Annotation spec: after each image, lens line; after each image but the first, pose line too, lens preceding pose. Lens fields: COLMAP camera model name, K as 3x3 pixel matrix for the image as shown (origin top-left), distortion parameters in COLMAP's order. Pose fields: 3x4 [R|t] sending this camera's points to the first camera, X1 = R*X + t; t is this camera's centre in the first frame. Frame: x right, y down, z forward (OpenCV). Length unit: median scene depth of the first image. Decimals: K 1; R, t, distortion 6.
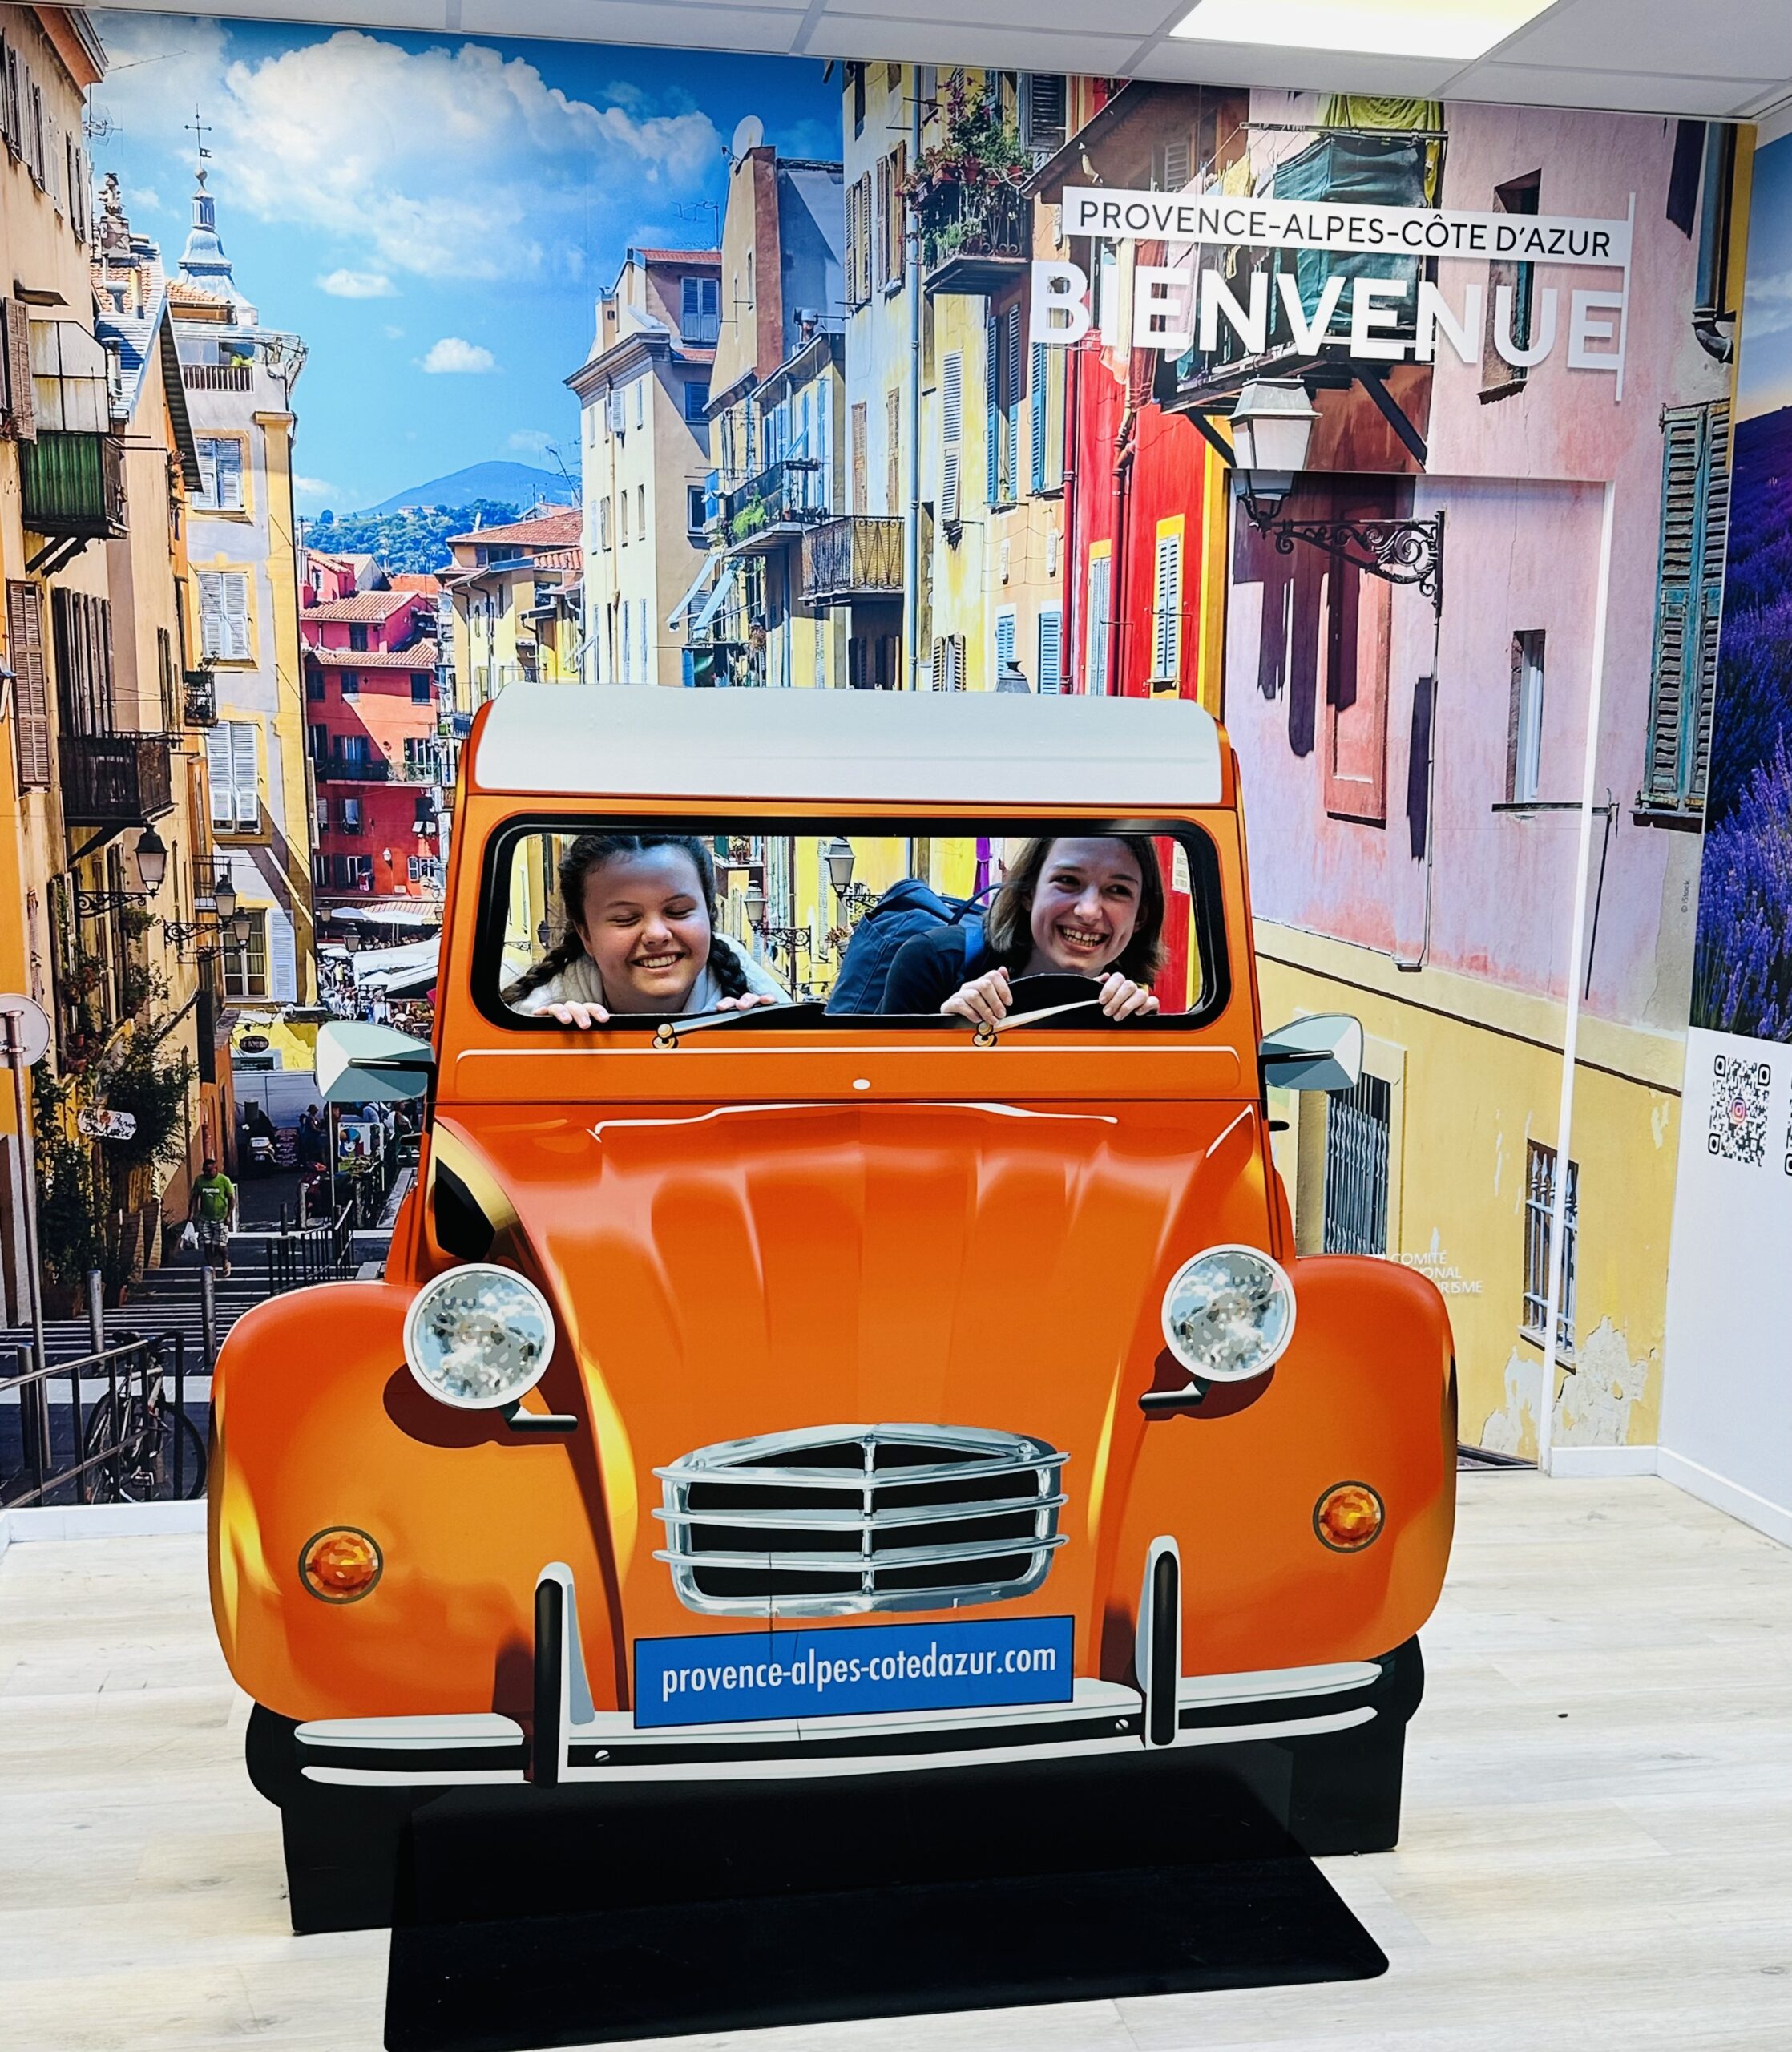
lens RADIAL K [[2239.2, 0, 892.8], [0, 2239.2, 1204.6], [0, 0, 1]] dist [0.207332, -0.455200]
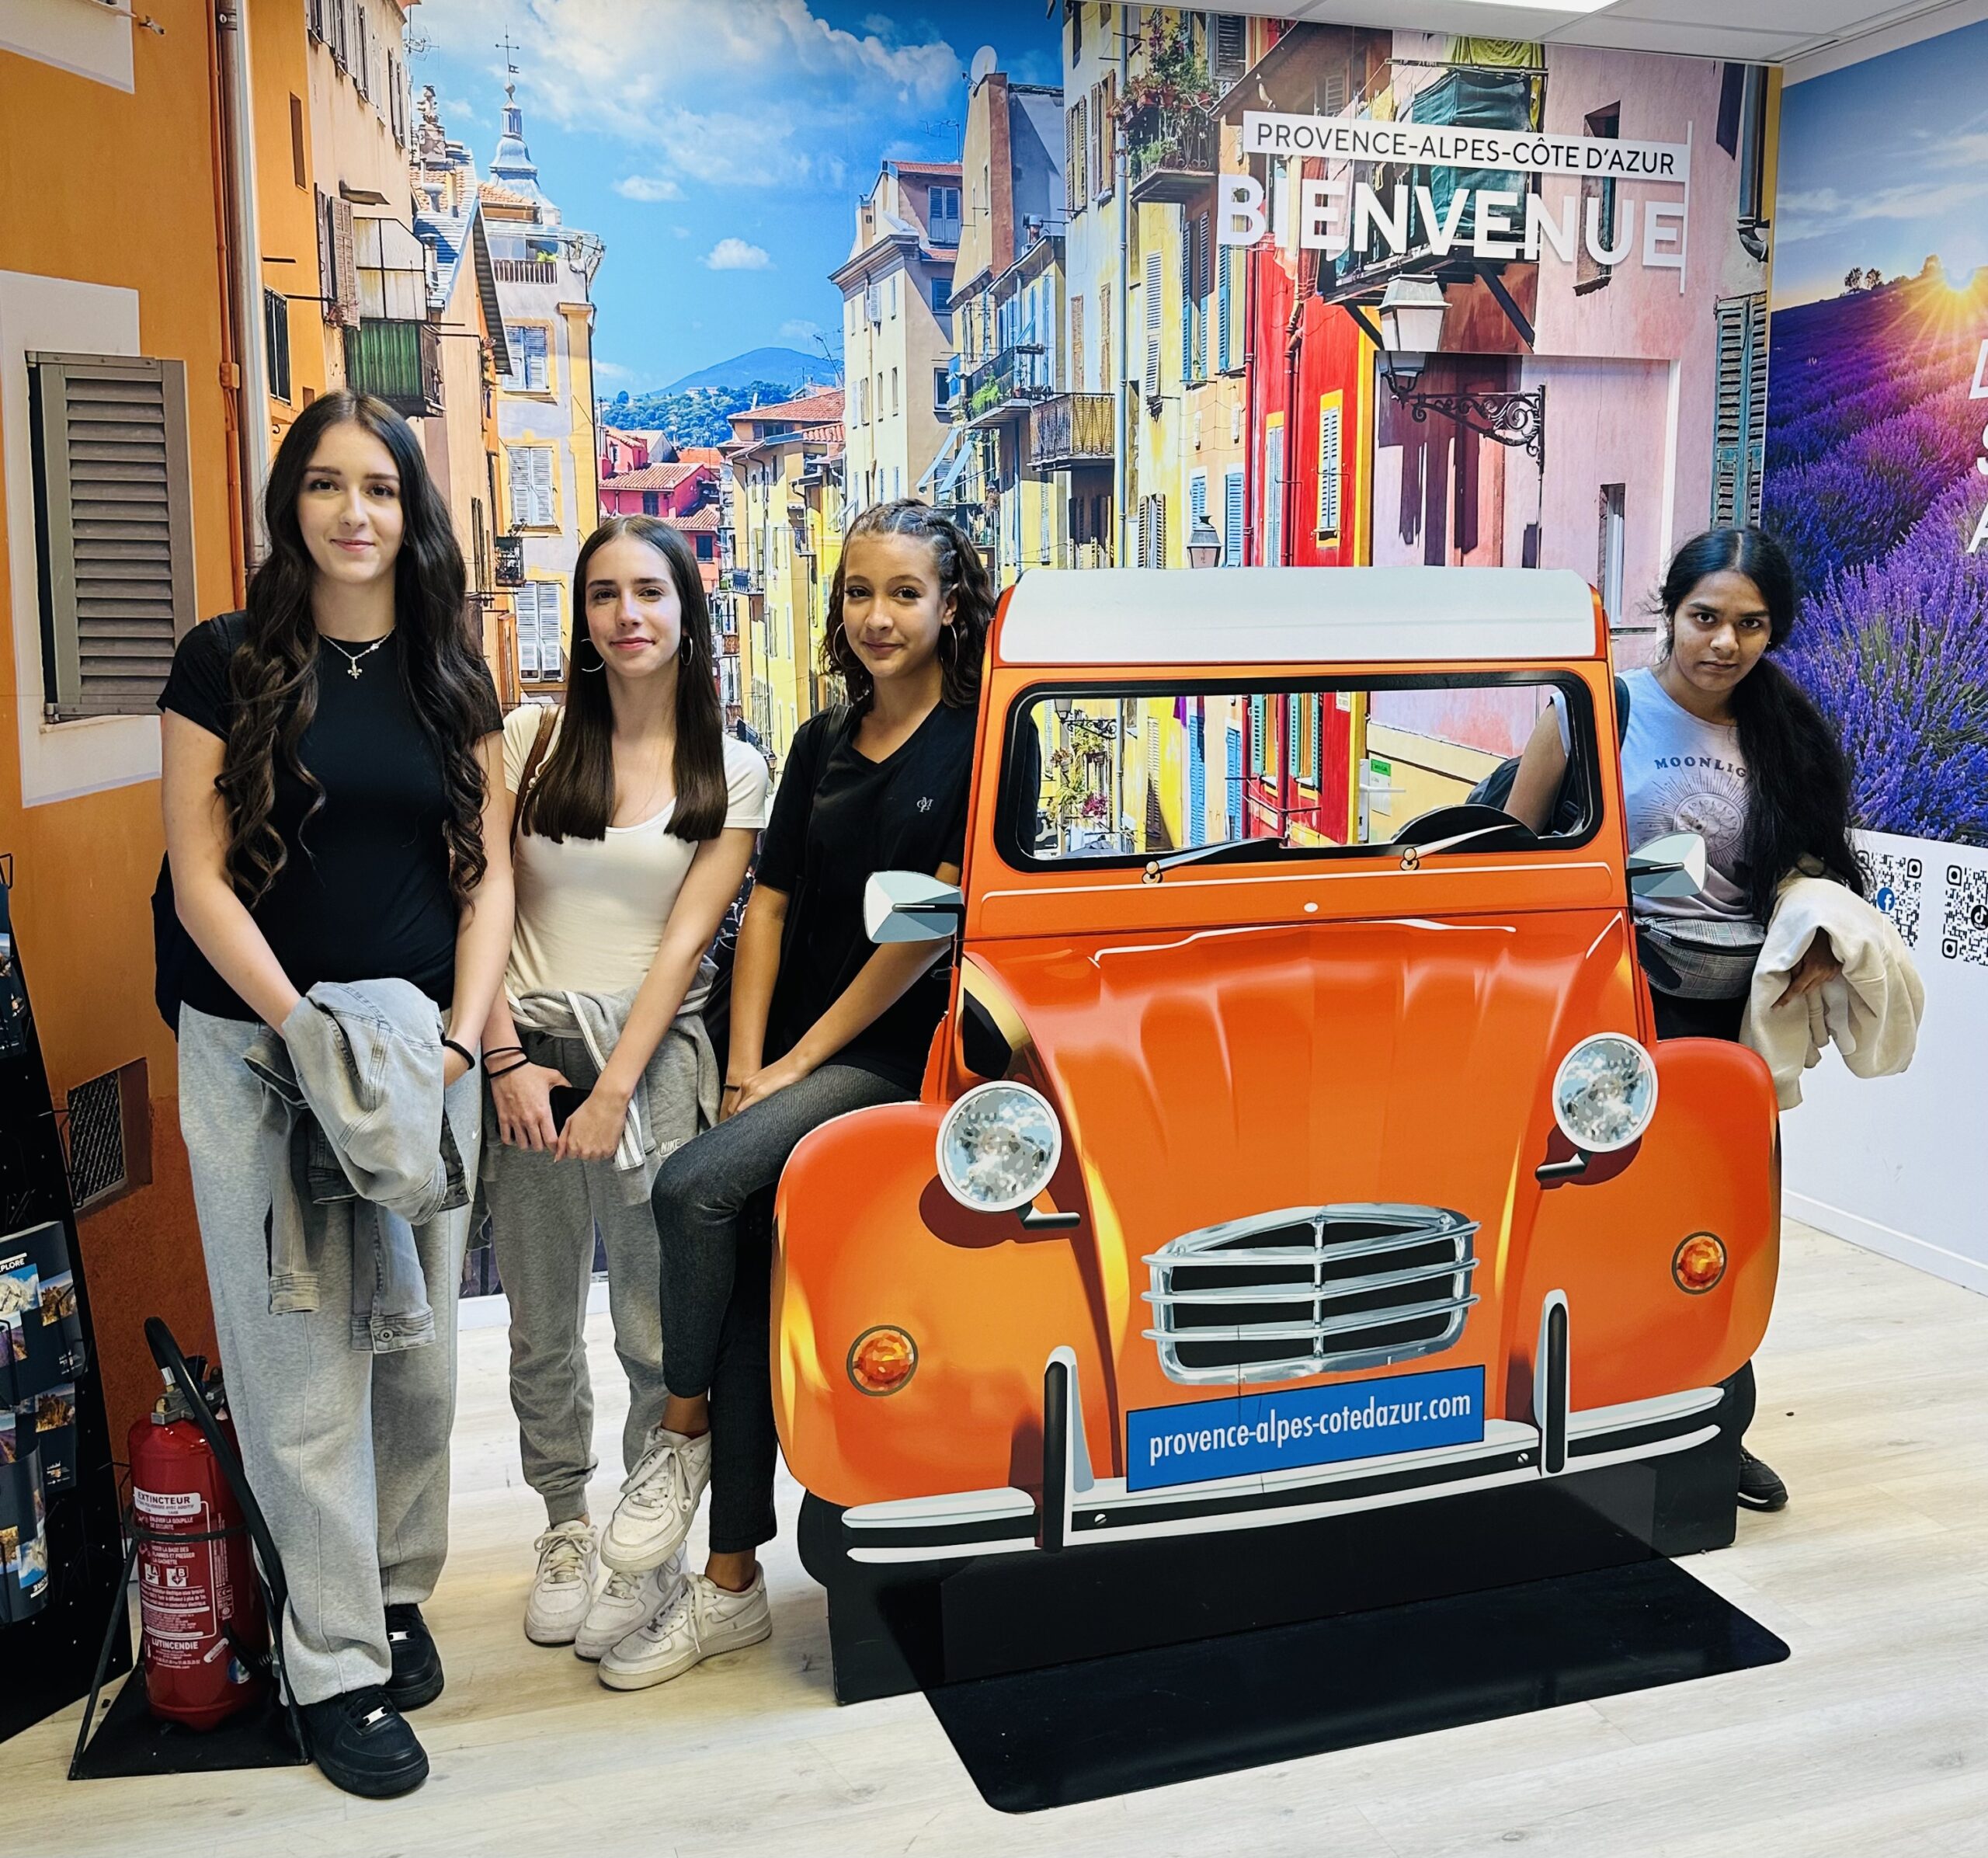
lens RADIAL K [[2003.5, 0, 996.7], [0, 2003.5, 884.7], [0, 0, 1]] dist [0.224577, -0.505259]
pose [[0.989271, -0.034581, 0.141941, -0.213531], [0.039214, 0.998781, -0.029972, -0.027374], [-0.140731, 0.035217, 0.989421, 0.005082]]
